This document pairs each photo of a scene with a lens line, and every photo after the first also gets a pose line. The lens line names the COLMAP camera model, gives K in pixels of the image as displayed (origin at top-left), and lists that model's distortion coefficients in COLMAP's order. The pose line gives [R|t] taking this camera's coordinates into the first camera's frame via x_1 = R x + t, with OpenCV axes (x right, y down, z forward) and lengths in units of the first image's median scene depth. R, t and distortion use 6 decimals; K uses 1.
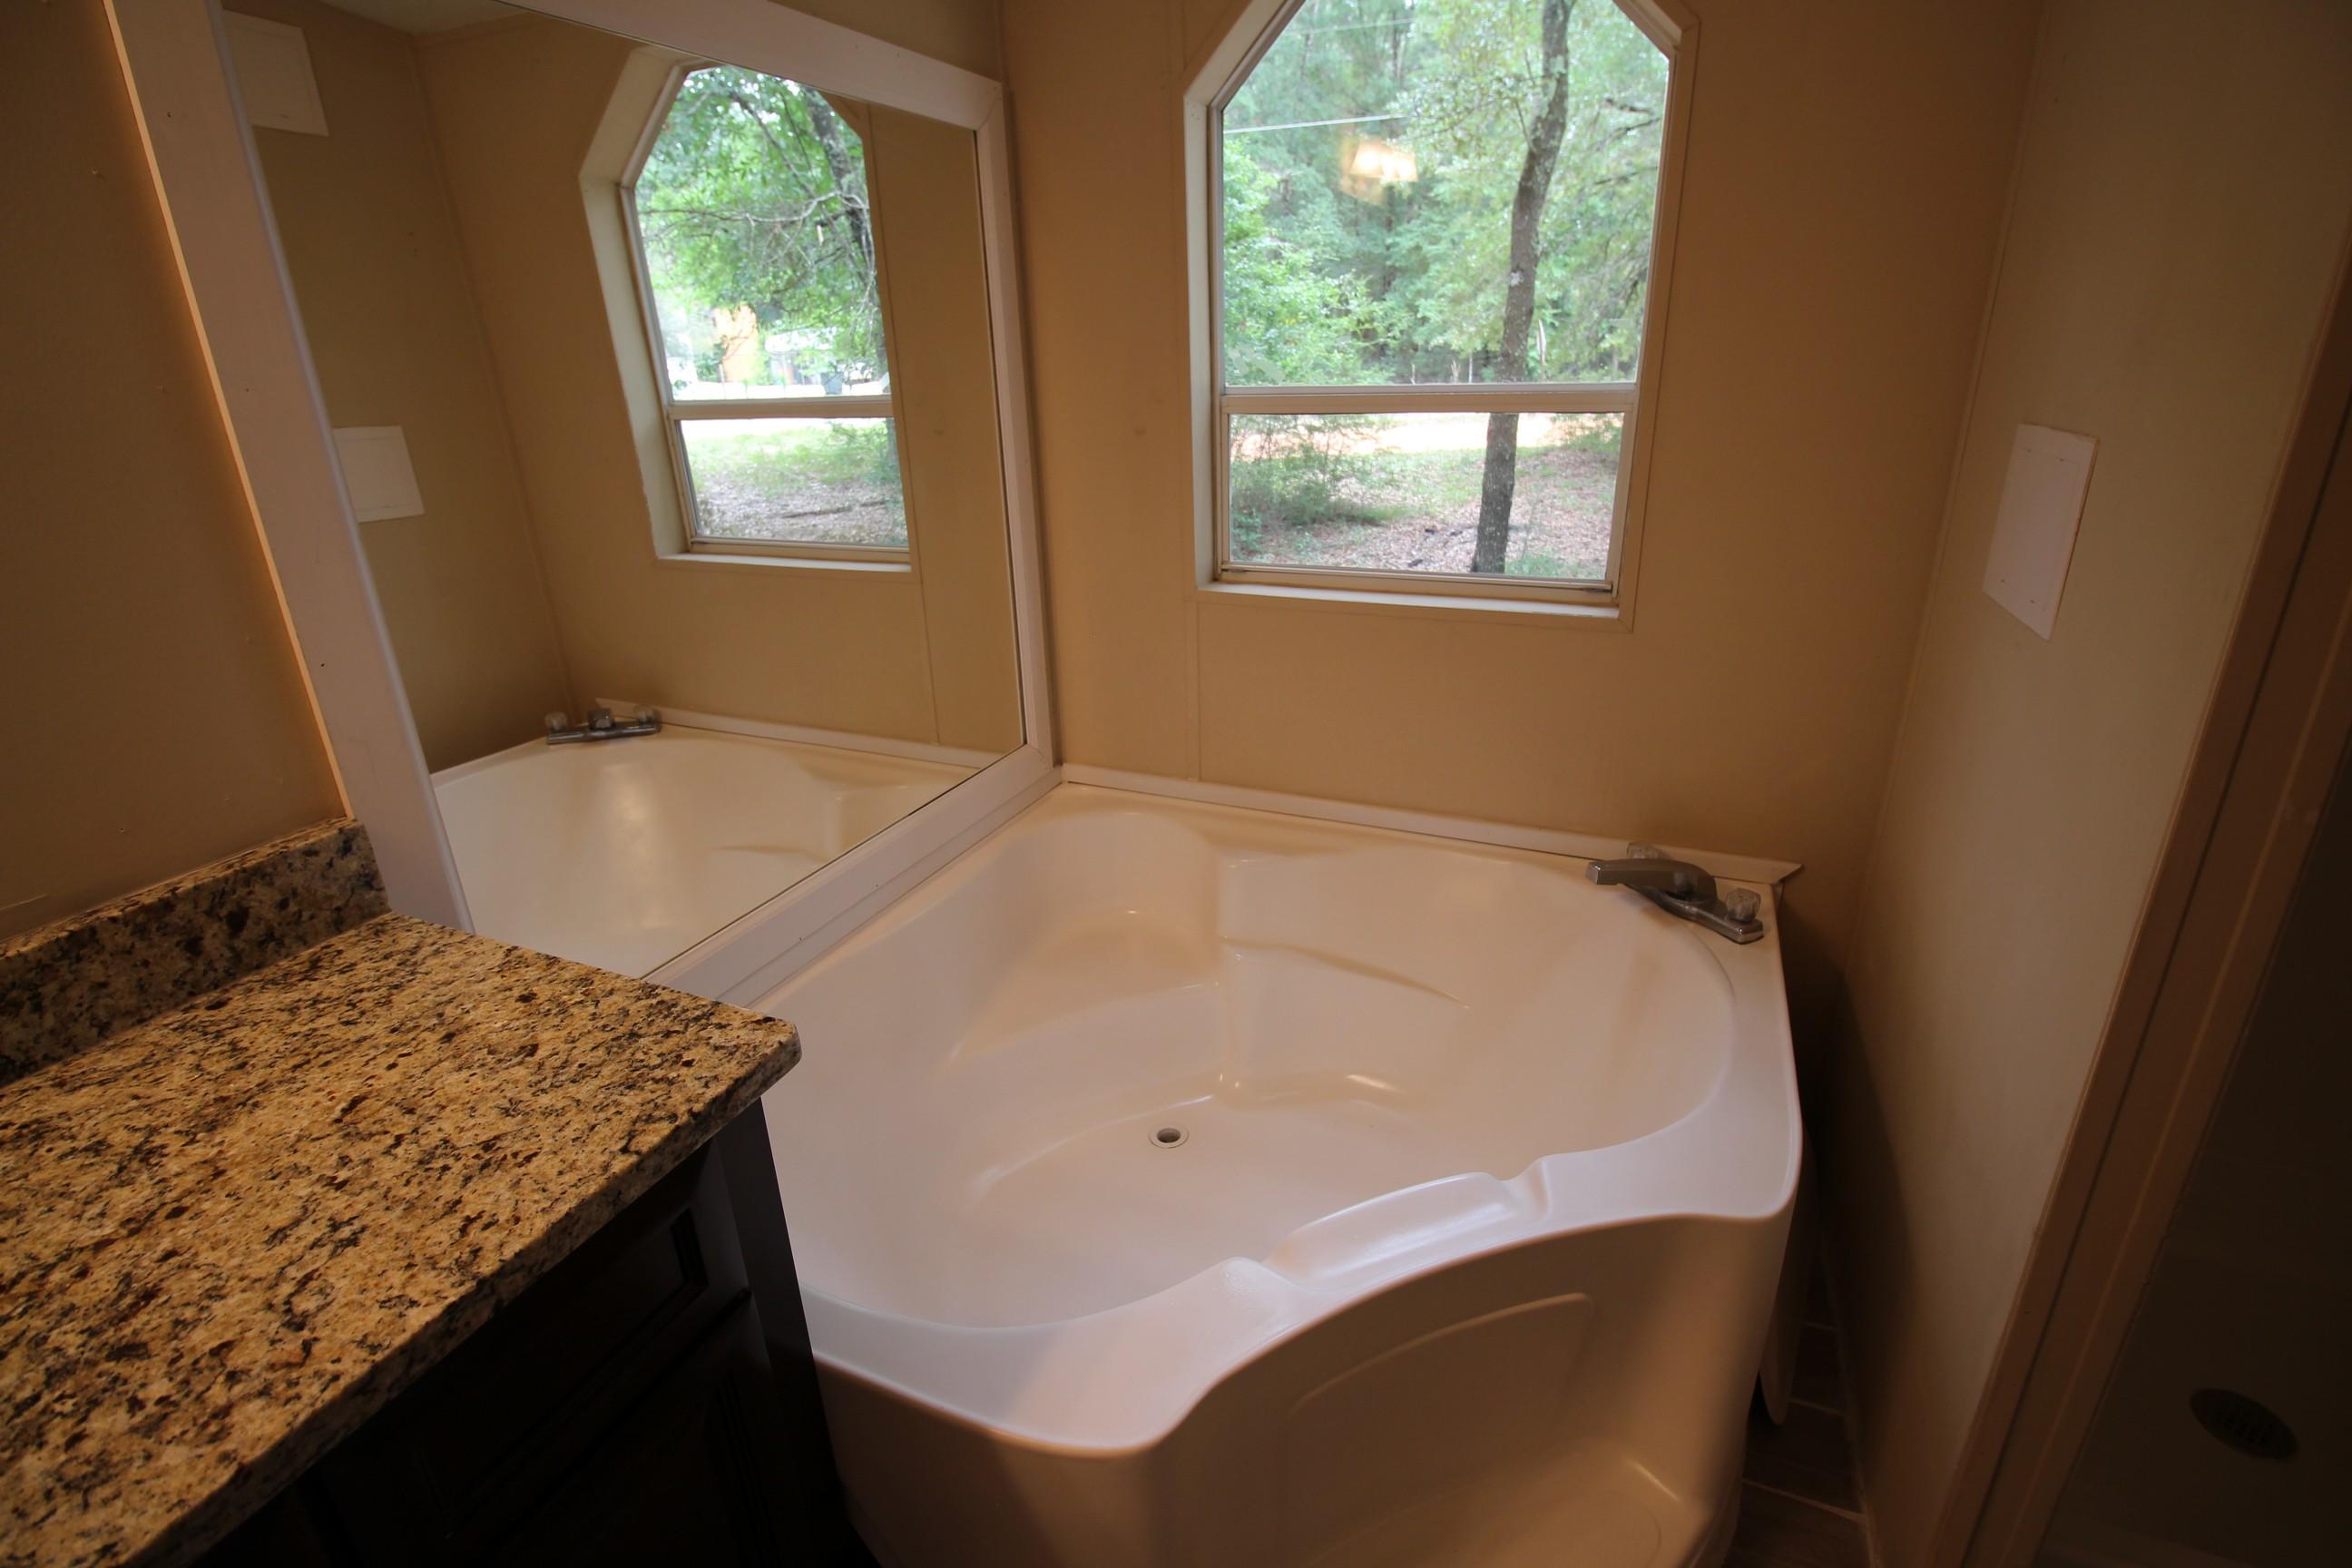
lens RADIAL K [[1089.0, 0, 1173.5], [0, 1089.0, 764.4], [0, 0, 1]] dist [-0.001189, -0.010791]
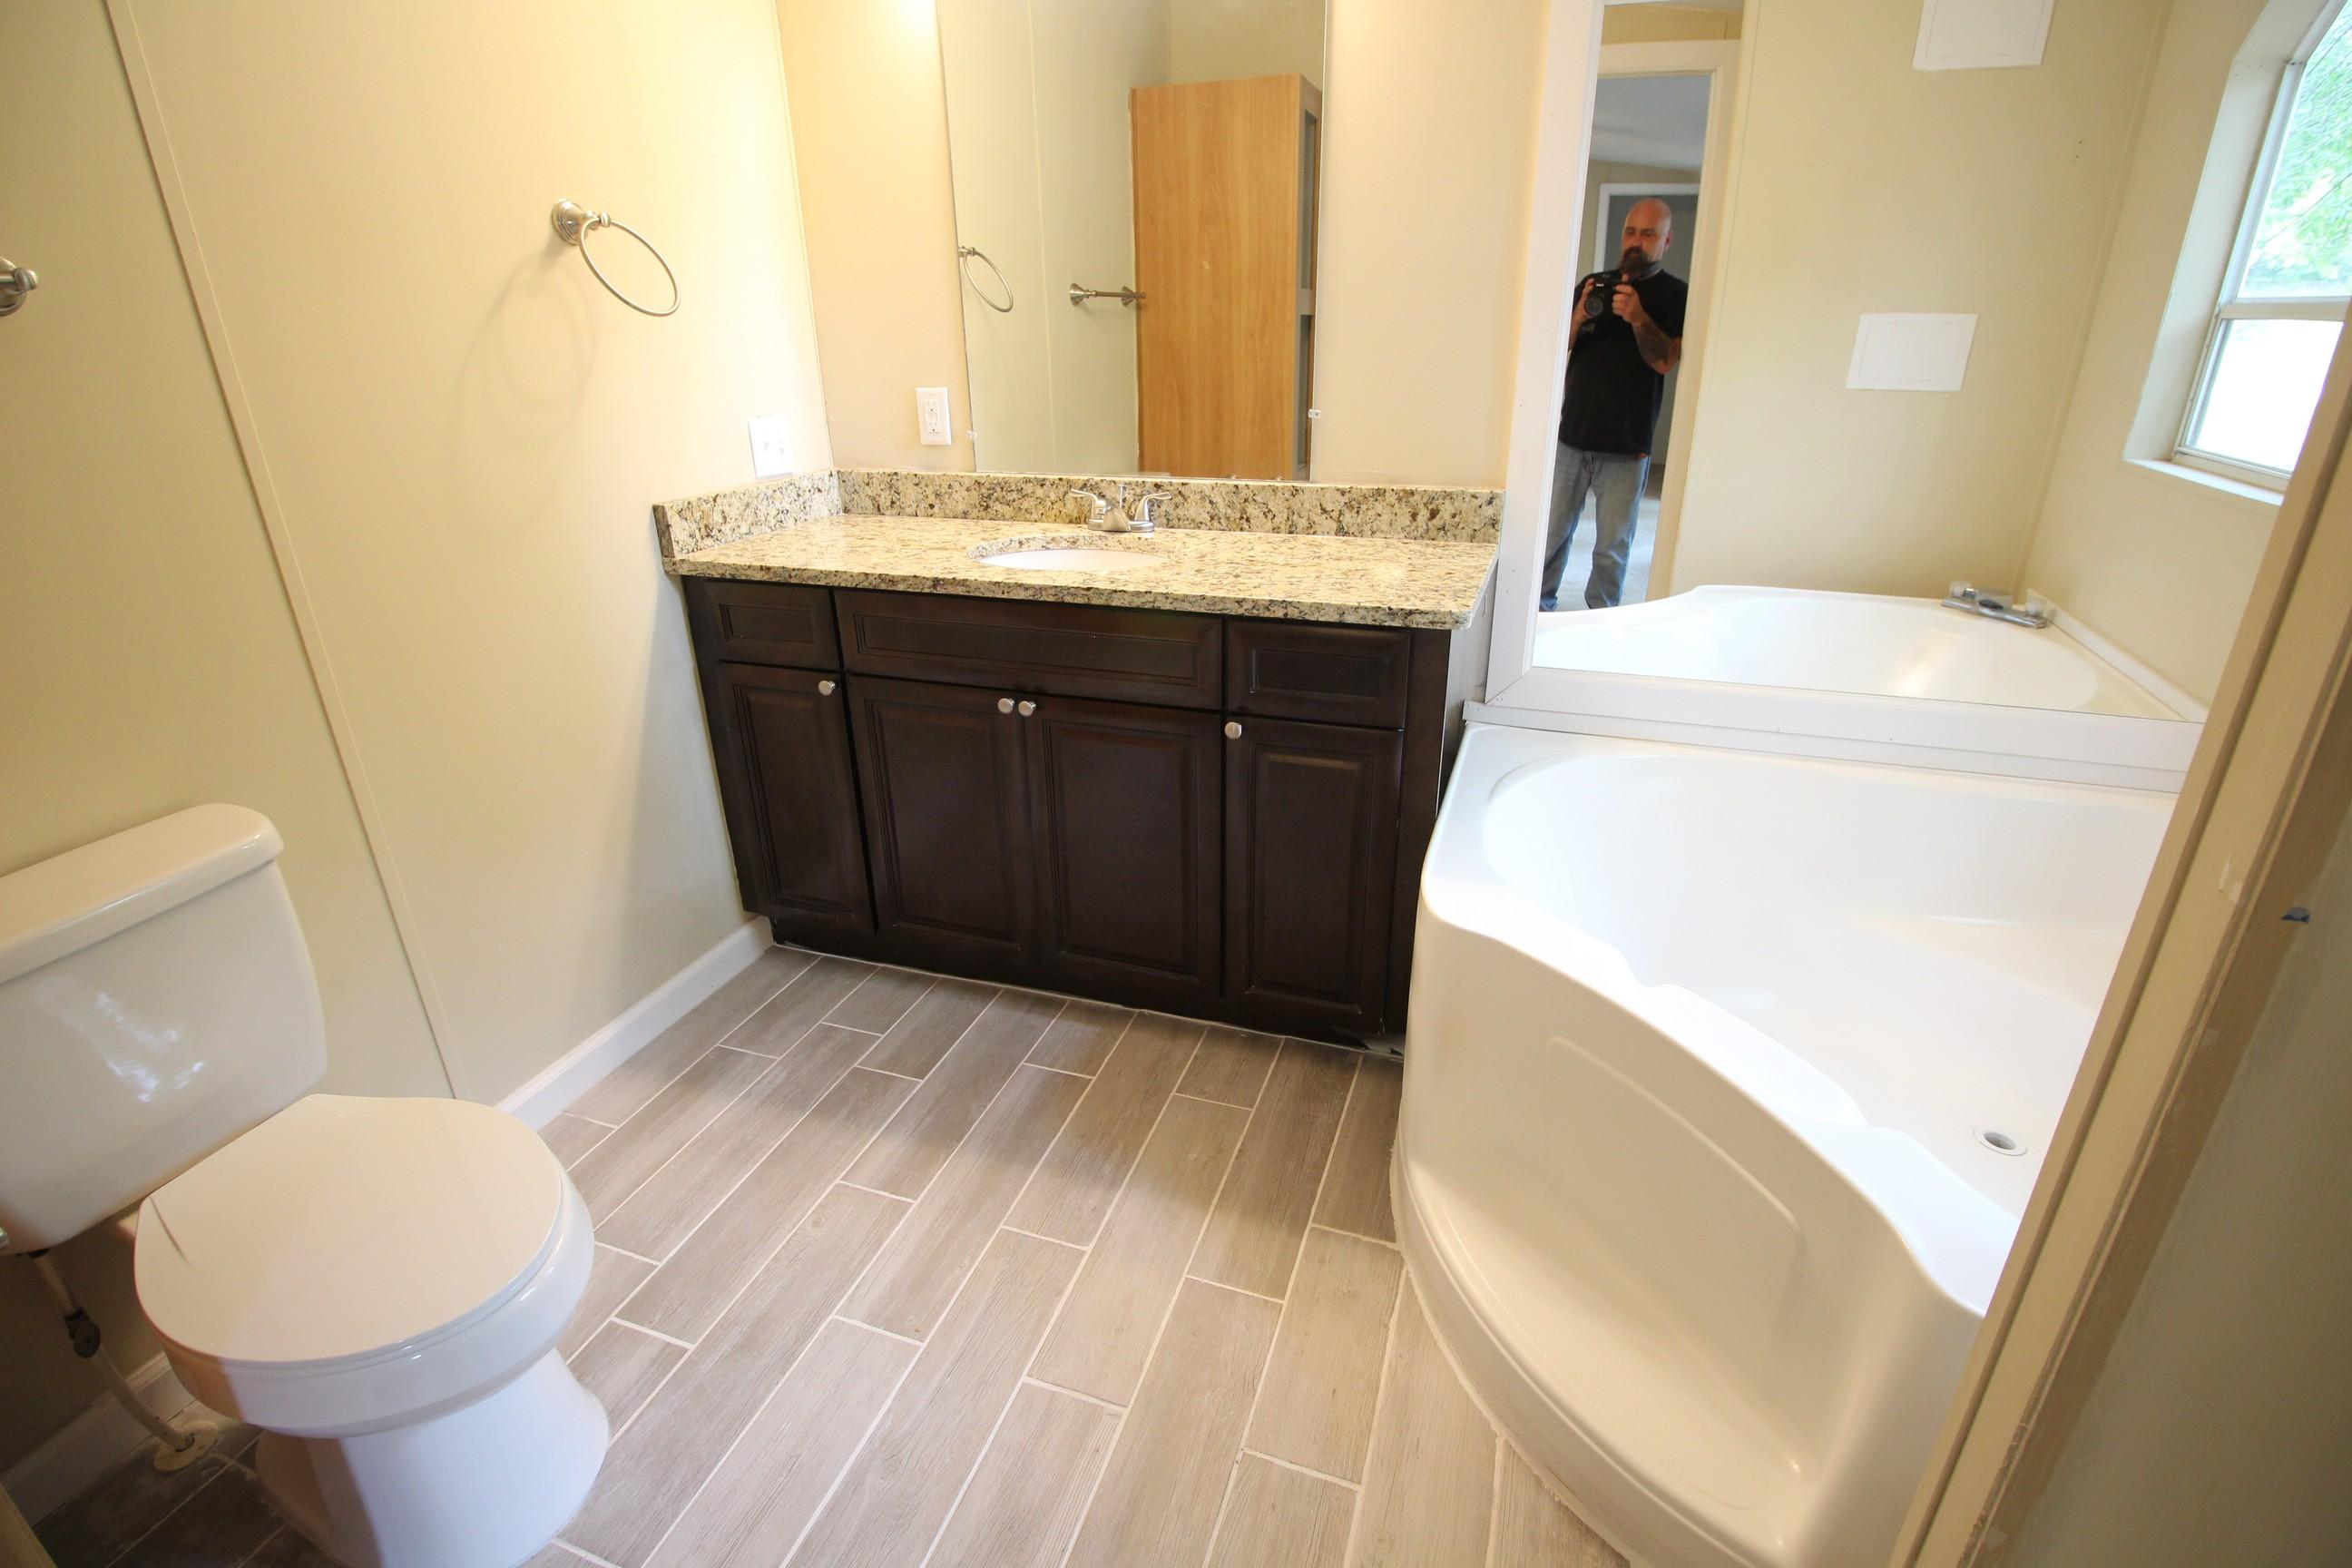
lens RADIAL K [[1089.0, 0, 1173.5], [0, 1089.0, 764.4], [0, 0, 1]] dist [-0.001189, -0.010791]
pose [[0.103476, 0.420897, -0.901187, 1.190005], [-0.345275, 0.864908, 0.364308, -0.031503], [0.932780, 0.273460, 0.234823, 0.149761]]
